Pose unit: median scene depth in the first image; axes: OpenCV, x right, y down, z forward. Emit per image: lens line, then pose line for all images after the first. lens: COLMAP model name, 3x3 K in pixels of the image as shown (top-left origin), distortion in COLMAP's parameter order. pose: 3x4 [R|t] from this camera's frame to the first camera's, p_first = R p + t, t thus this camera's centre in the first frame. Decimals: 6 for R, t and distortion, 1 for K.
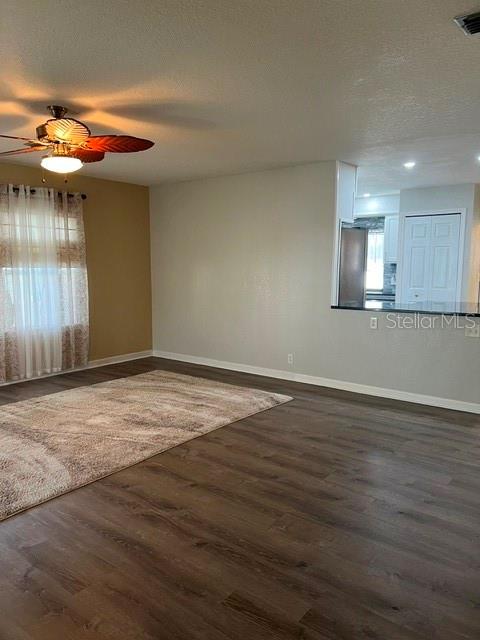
lens RADIAL K [[480.3, 0, 240.0], [0, 480.3, 320.0], [0, 0, 1]] dist [0.014624, -0.003582]
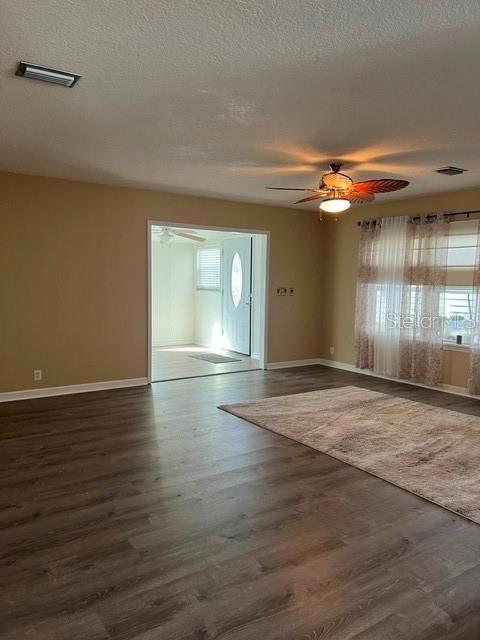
lens RADIAL K [[480.4, 0, 226.1], [0, 480.4, 321.5], [0, 0, 1]] dist [0.003203, -0.003459]
pose [[-0.329309, 0.079774, -0.940846, 0.876647], [-0.123920, 0.984155, 0.126819, -0.124564], [0.936055, 0.158352, -0.314205, 1.052893]]
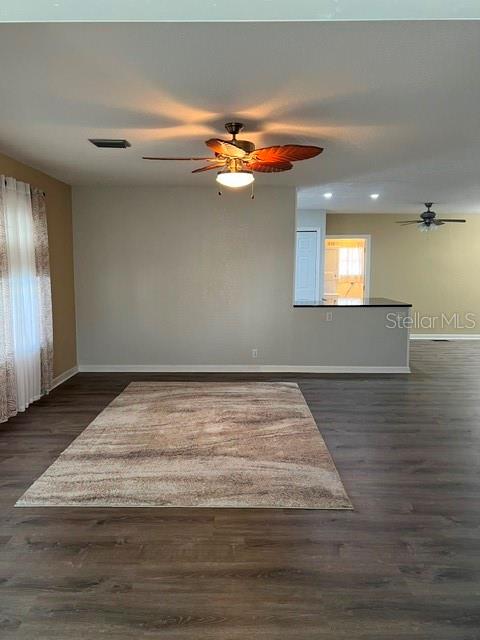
lens RADIAL K [[476.9, 0, 238.7], [0, 476.9, 310.3], [0, 0, 1]] dist [0.030800, -0.000071]
pose [[0.793307, -0.056415, 0.606202, -0.892730], [0.070401, 0.997519, 0.000702, -0.037440], [-0.604737, 0.042120, 0.795311, 0.169621]]
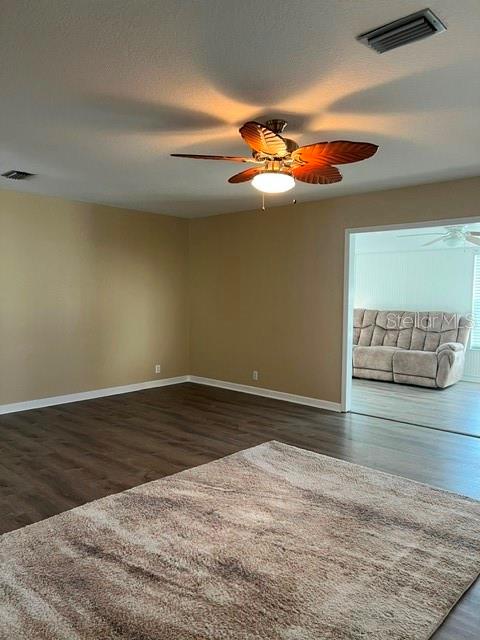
lens RADIAL K [[480.3, 0, 240.0], [0, 480.3, 320.0], [0, 0, 1]] dist [0.014624, -0.003582]
pose [[-0.996850, -0.016972, 0.077469, -0.337629], [-0.003043, 0.984298, 0.176486, -0.203899], [-0.079248, 0.175695, -0.981250, 1.717453]]
